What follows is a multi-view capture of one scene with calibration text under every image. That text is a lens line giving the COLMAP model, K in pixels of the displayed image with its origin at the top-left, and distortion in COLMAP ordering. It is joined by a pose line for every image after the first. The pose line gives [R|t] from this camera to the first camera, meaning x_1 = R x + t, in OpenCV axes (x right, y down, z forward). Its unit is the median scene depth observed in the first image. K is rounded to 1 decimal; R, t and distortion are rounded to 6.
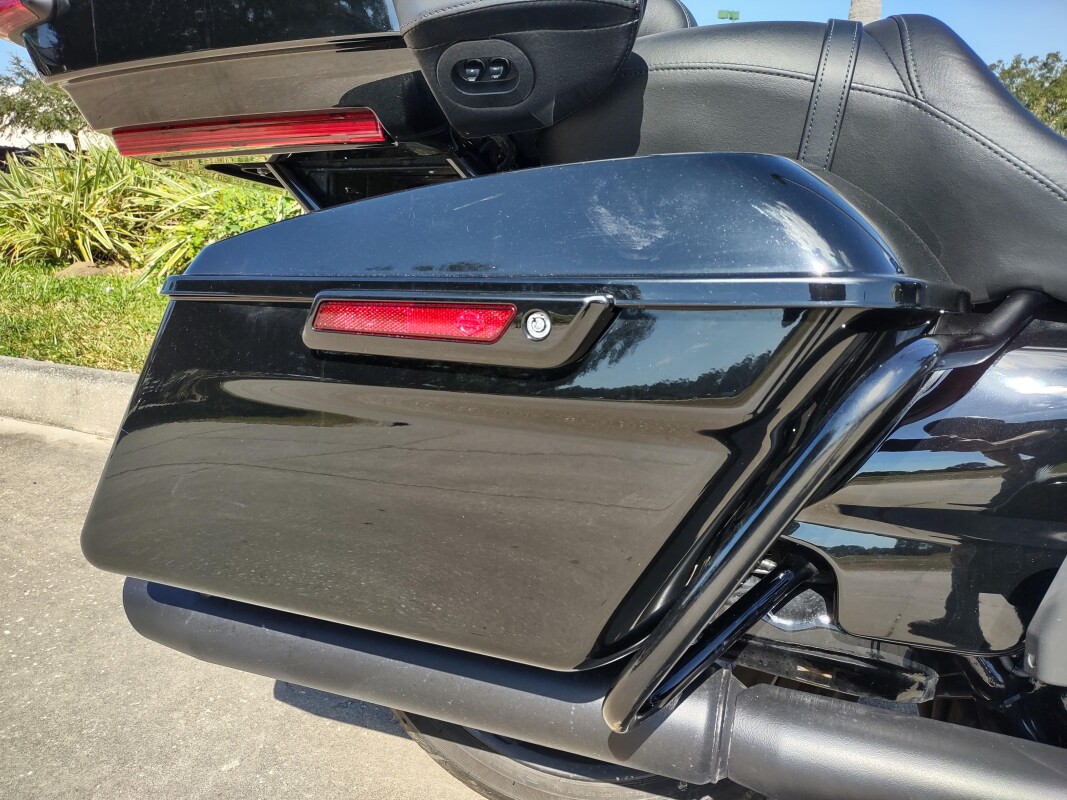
lens RADIAL K [[806.3, 0, 533.5], [0, 806.3, 400.0], [0, 0, 1]] dist [0.056148, 0.000229]
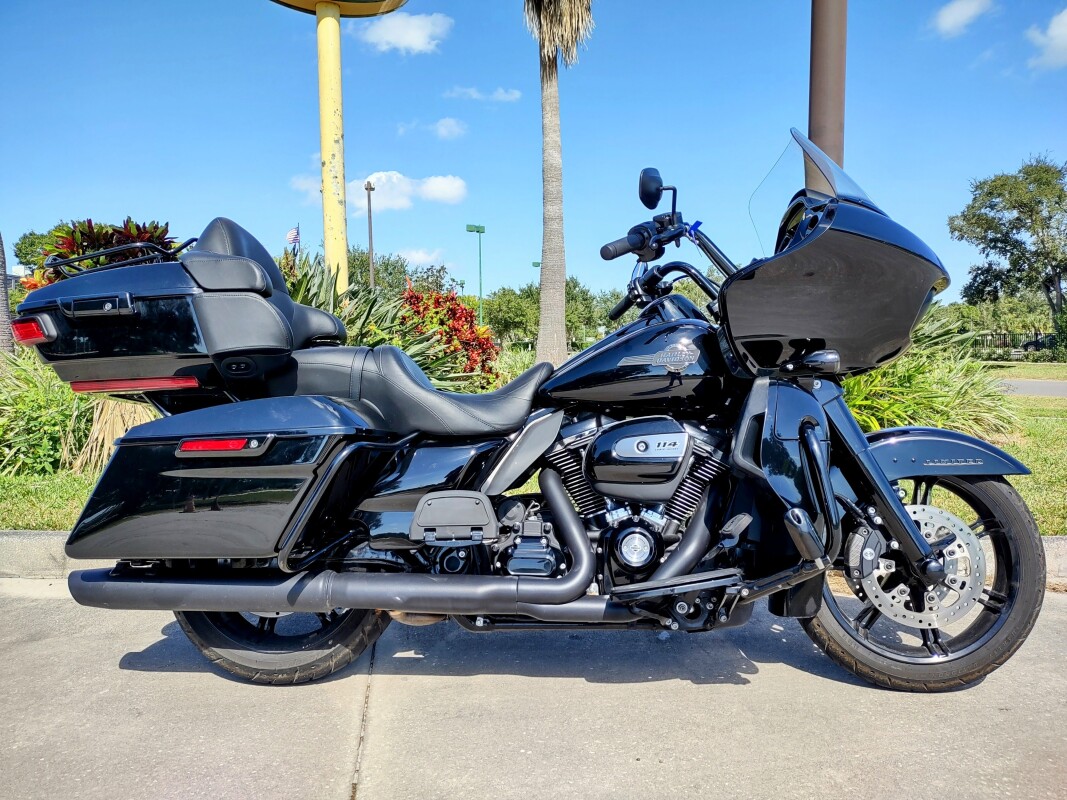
lens RADIAL K [[806.3, 0, 533.5], [0, 806.3, 400.0], [0, 0, 1]] dist [0.056148, 0.000229]
pose [[0.963074, -0.029130, 0.267656, 0.171082], [0.086534, 0.974873, -0.205265, 0.398722], [-0.254952, 0.220847, 0.941396, -1.941839]]
